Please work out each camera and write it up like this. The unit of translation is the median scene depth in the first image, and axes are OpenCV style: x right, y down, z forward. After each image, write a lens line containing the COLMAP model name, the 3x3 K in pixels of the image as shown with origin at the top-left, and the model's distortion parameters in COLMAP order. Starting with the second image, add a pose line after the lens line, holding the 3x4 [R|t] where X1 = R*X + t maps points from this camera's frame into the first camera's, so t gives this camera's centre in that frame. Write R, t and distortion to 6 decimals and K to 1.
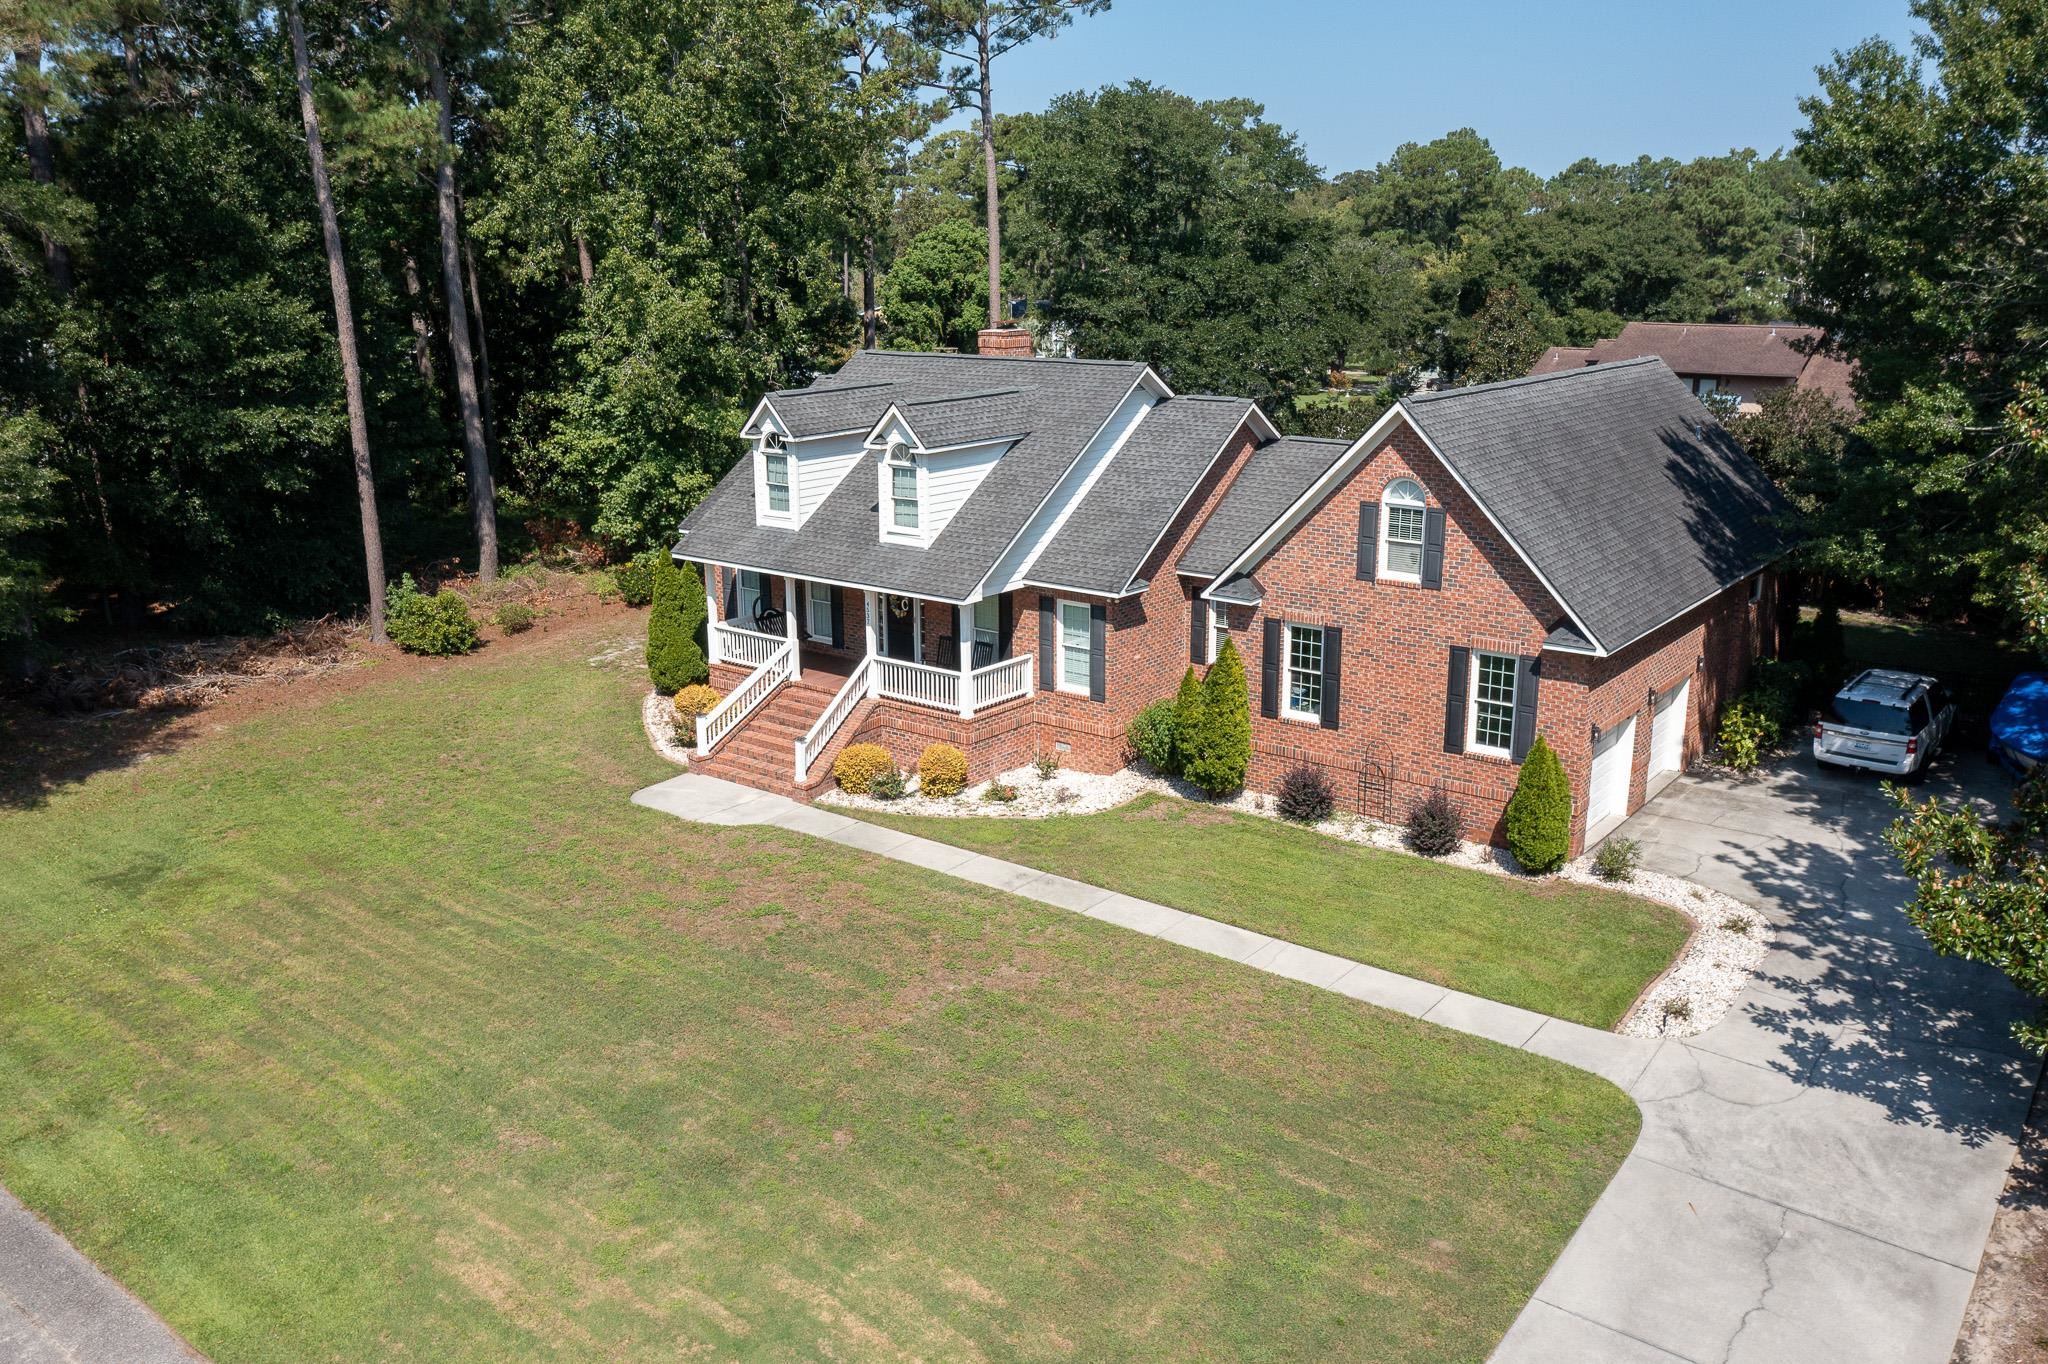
lens RADIAL K [[1609.9, 0, 1024.0], [0, 1609.9, 682.0], [0, 0, 1]] dist [-0.019677, 0.000867]
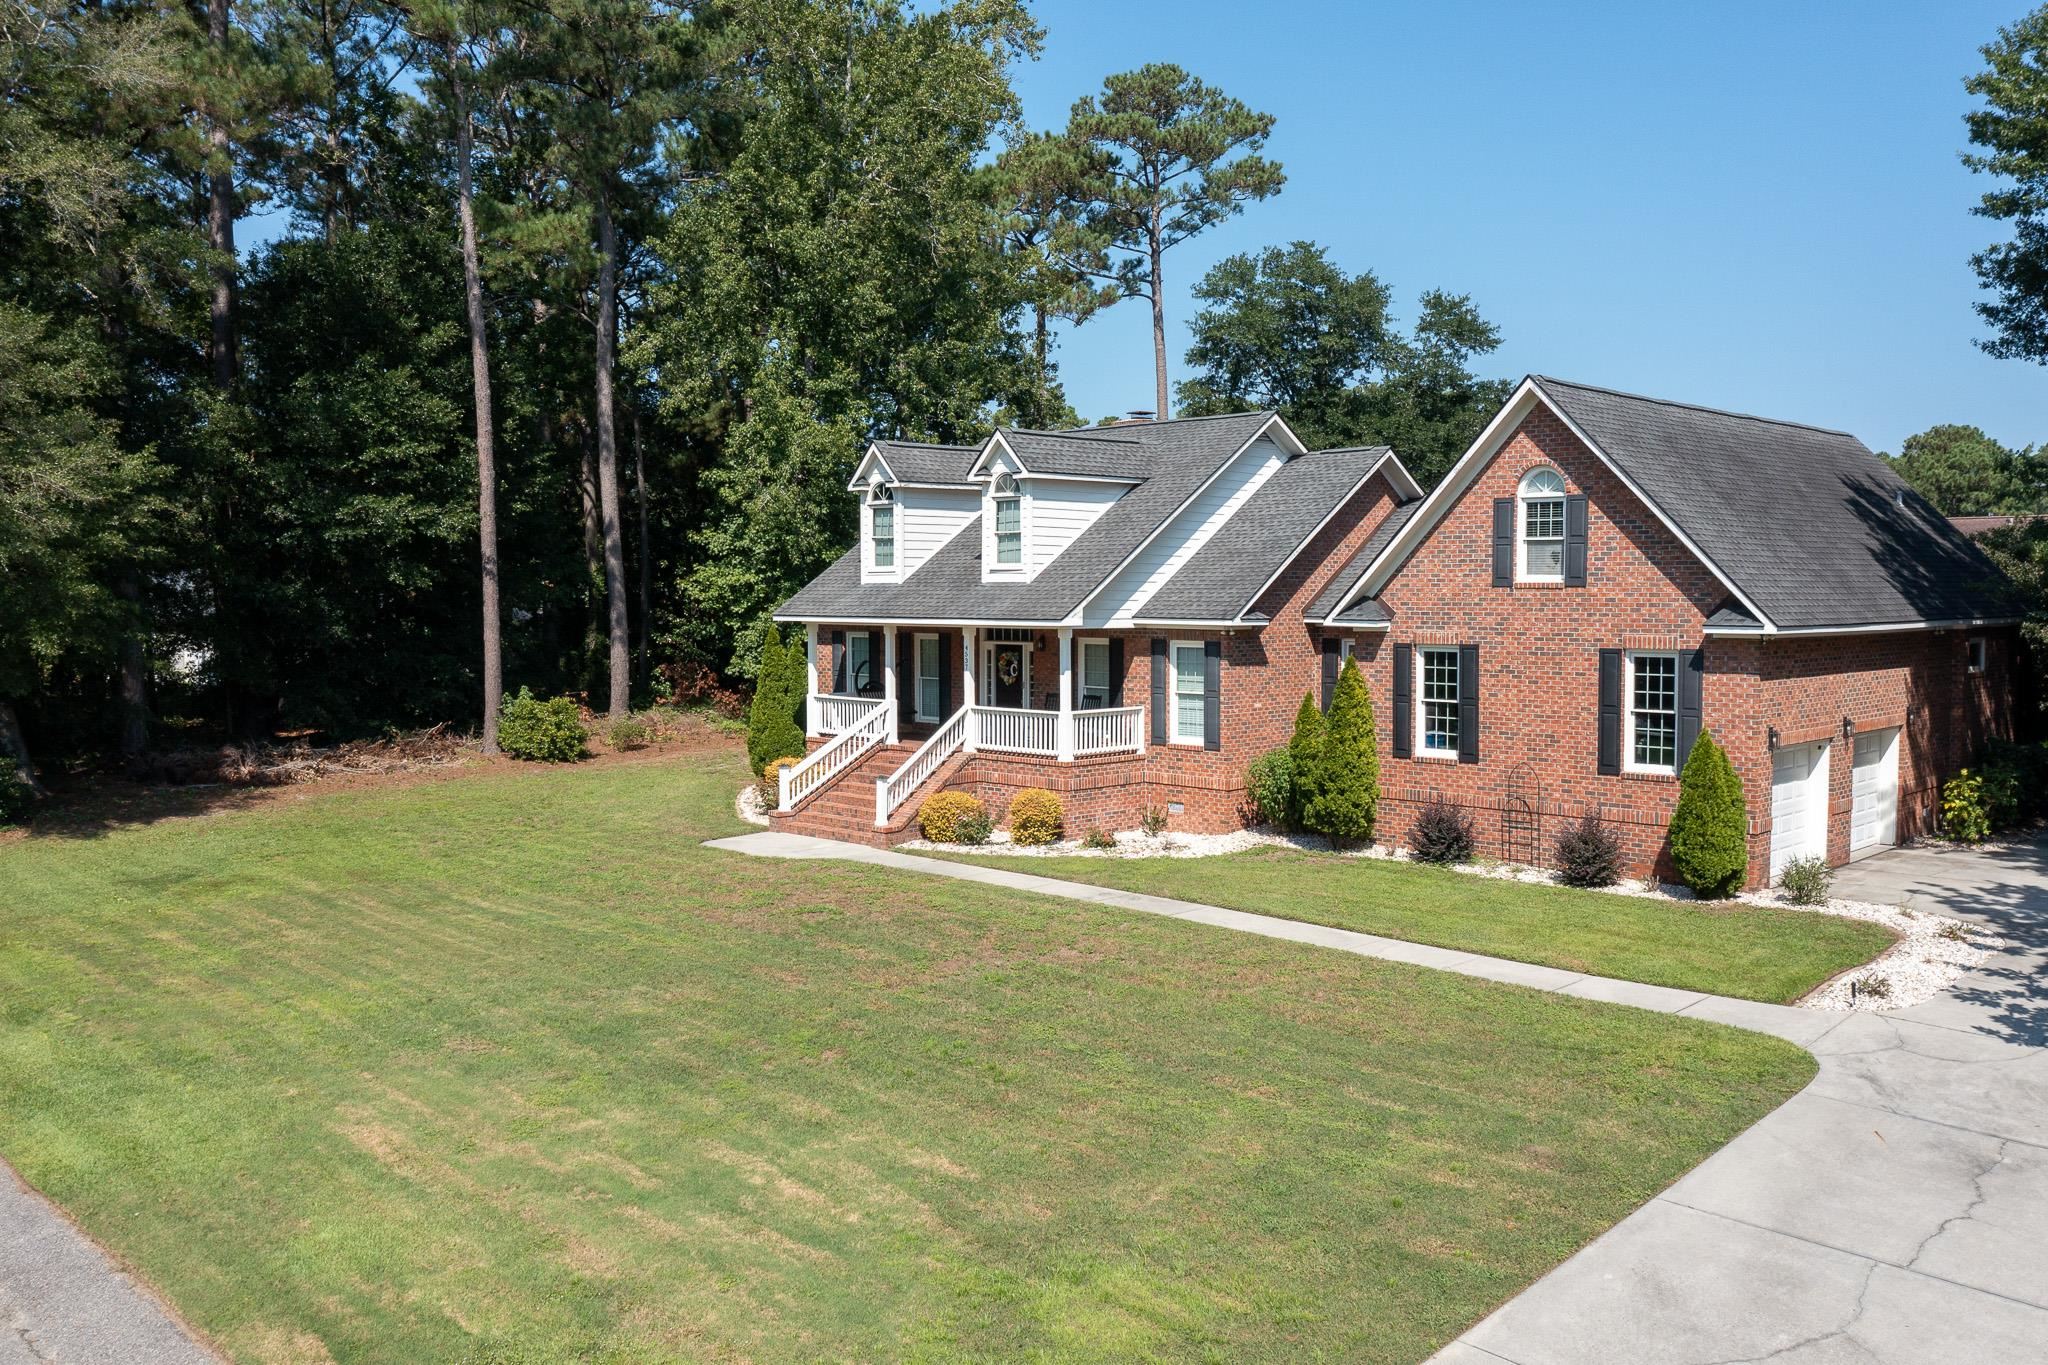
lens RADIAL K [[1665.2, 0, 1060.7], [0, 1665.2, 679.7], [0, 0, 1]] dist [-0.015448, 0.000763]
pose [[0.993969, 0.010323, -0.109178, 0.063371], [-0.032561, 0.978445, -0.203924, 0.167803], [0.104720, 0.206249, 0.972880, 0.077244]]
